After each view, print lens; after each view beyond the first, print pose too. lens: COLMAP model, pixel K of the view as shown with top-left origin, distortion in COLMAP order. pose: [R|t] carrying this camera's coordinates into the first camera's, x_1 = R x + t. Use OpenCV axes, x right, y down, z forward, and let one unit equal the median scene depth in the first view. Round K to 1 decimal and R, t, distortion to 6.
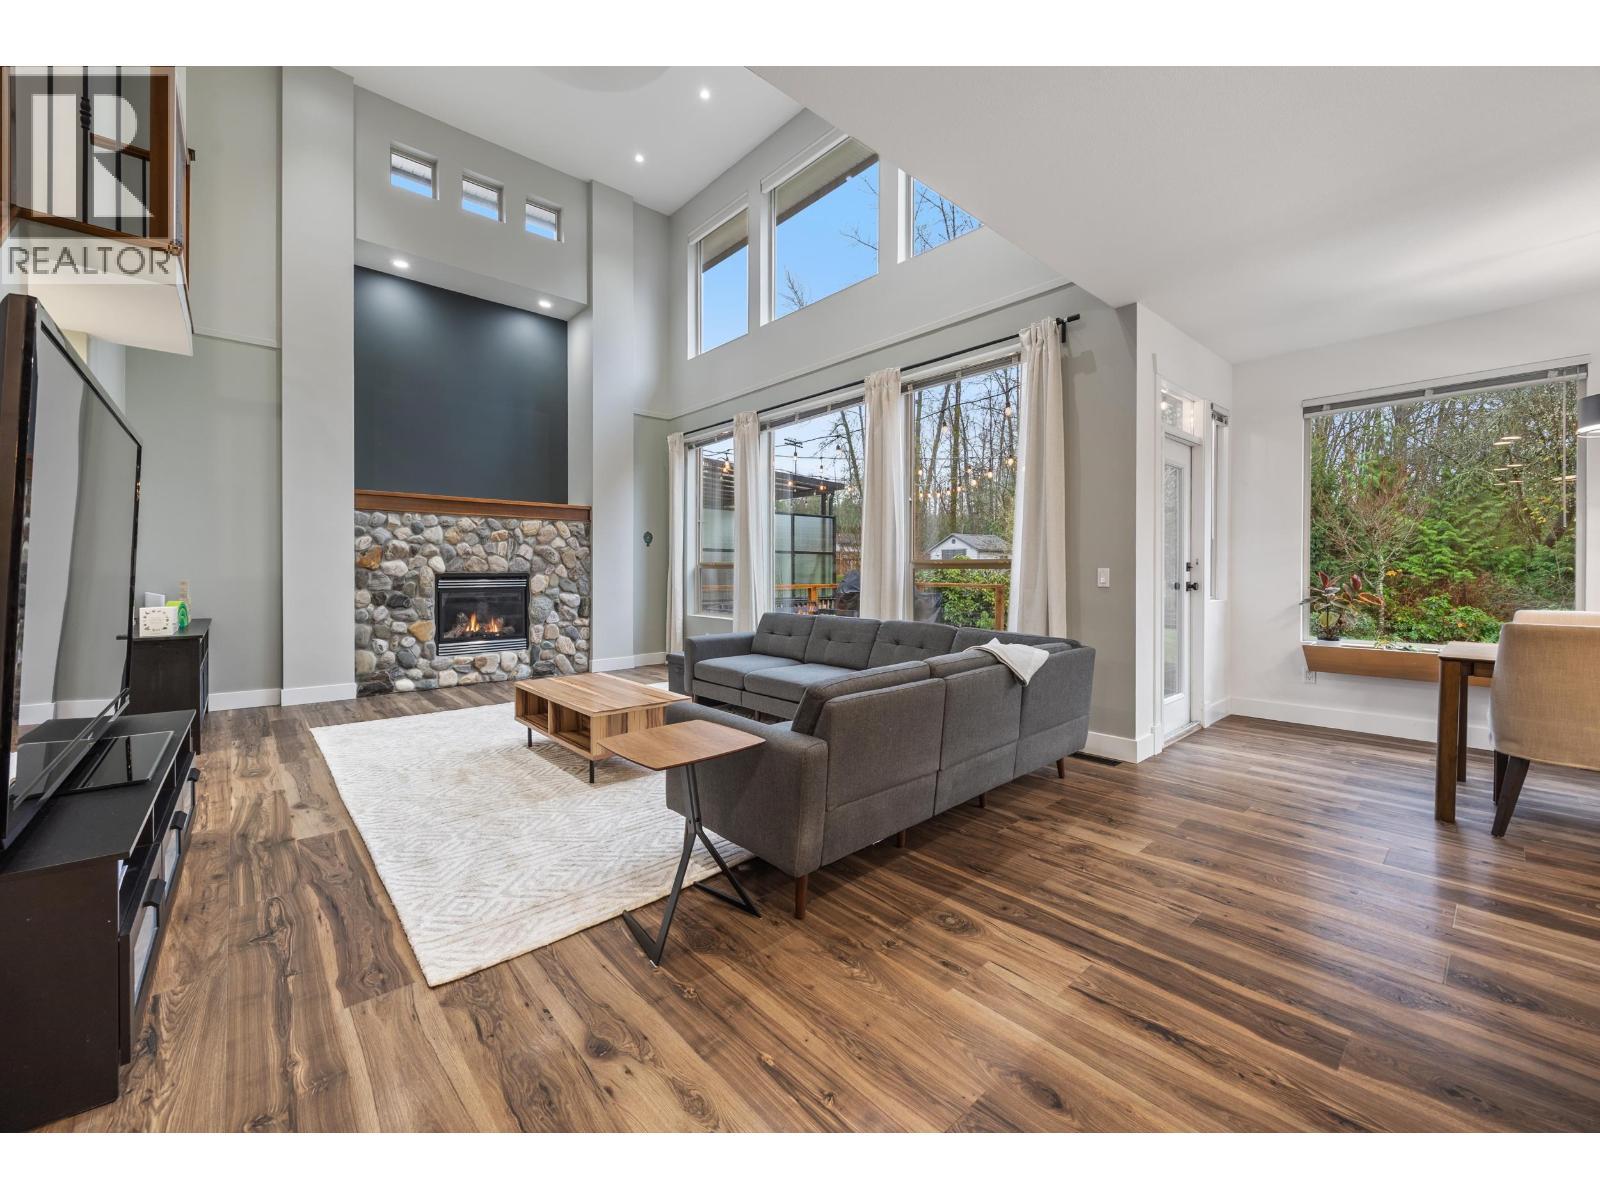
lens RADIAL K [[633.5, 0, 796.7], [0, 633.5, 579.1], [0, 0, 1]] dist [-0.000044, 0.000019]
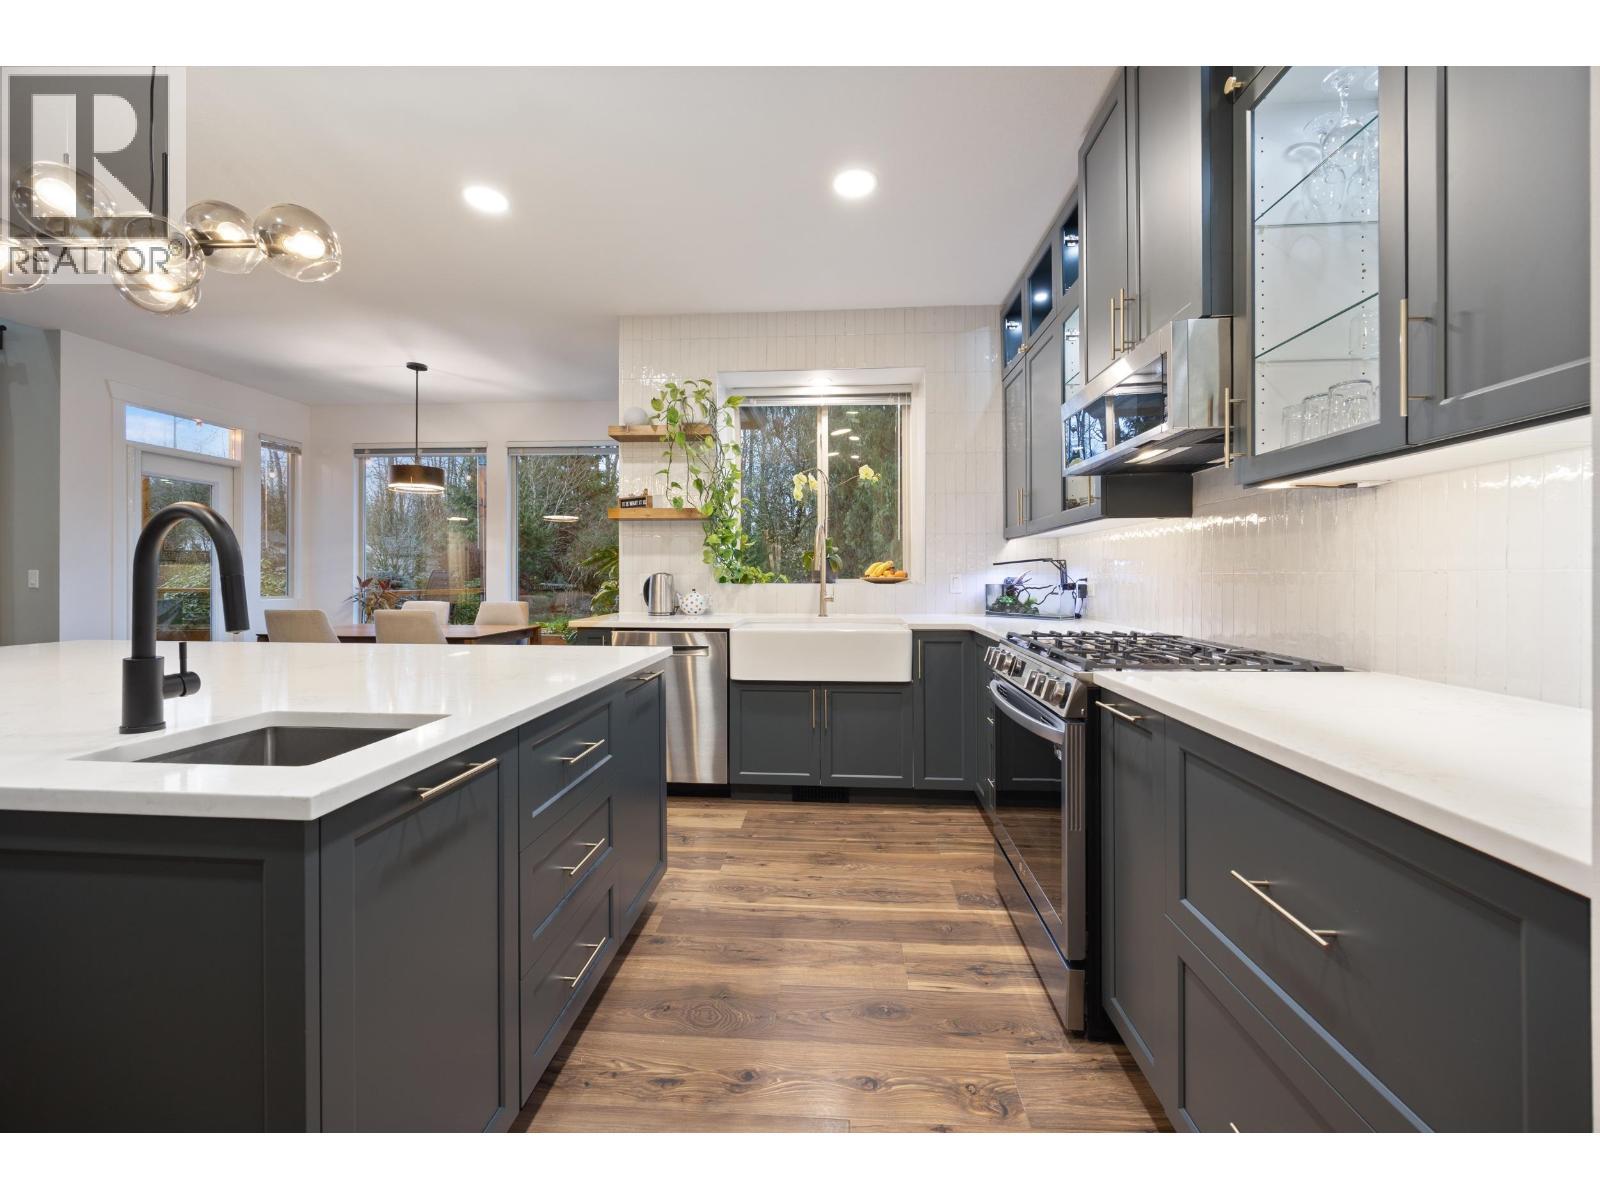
lens RADIAL K [[615.1, 0, 801.6], [0, 615.1, 578.1], [0, 0, 1]] dist [-0.002113, -0.000107]
pose [[0.715797, 0.001500, 0.698306, 0.479859], [0.004467, 0.999967, -0.006727, 0.004578], [-0.698294, 0.007934, 0.715767, -0.446201]]
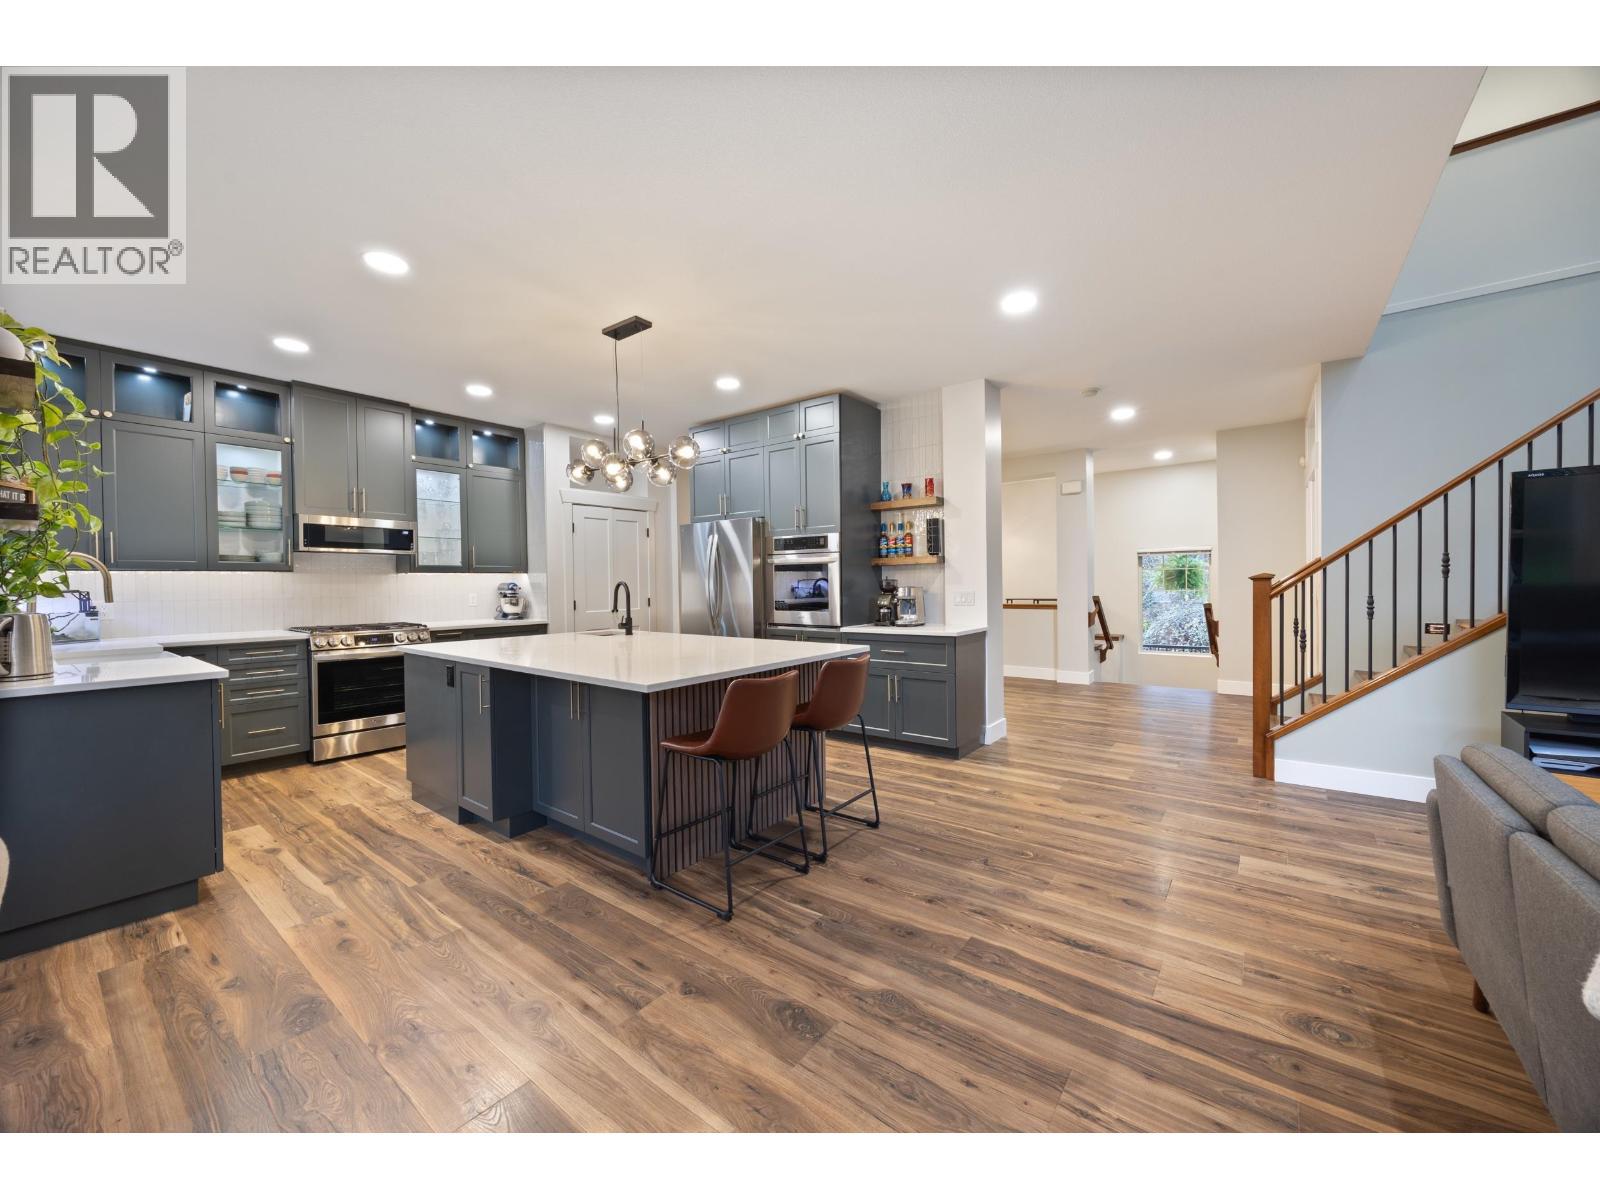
lens RADIAL K [[606.4, 0, 801.6], [0, 606.4, 595.9], [0, 0, 1]] dist [-0.001746, 0.000091]
pose [[-0.983006, 0.016796, -0.182802, 0.391414], [0.011526, 0.999488, 0.029852, -0.021520], [0.183210, 0.027237, -0.982696, 0.606166]]
